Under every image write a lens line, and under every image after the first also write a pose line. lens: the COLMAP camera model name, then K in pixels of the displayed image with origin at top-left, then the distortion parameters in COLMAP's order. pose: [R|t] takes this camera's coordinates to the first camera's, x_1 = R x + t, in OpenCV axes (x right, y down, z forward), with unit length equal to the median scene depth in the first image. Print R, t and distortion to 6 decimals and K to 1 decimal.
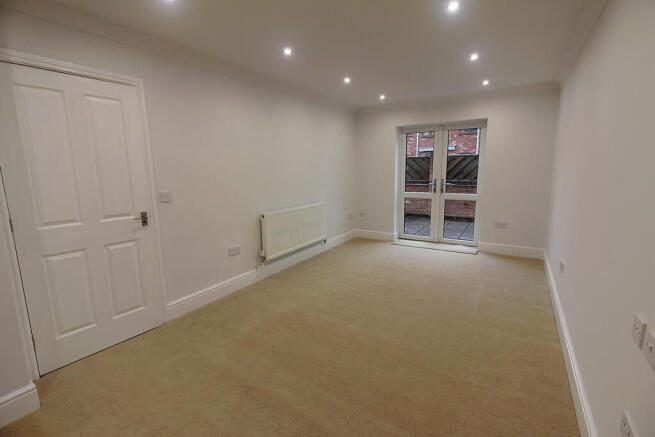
lens RADIAL K [[302.4, 0, 322.3], [0, 302.4, 218.1], [0, 0, 1]] dist [-0.001241, -0.000477]
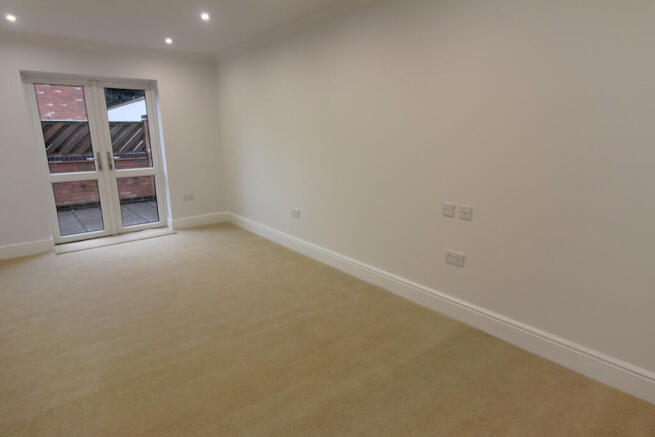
lens RADIAL K [[364.1, 0, 327.6], [0, 364.1, 217.9], [0, 0, 1]] dist [-0.004049, -0.000600]
pose [[0.301785, -0.204011, 0.931292, -0.320792], [0.160472, 0.973769, 0.161315, -0.024877], [-0.939774, 0.100763, 0.326607, 0.188985]]
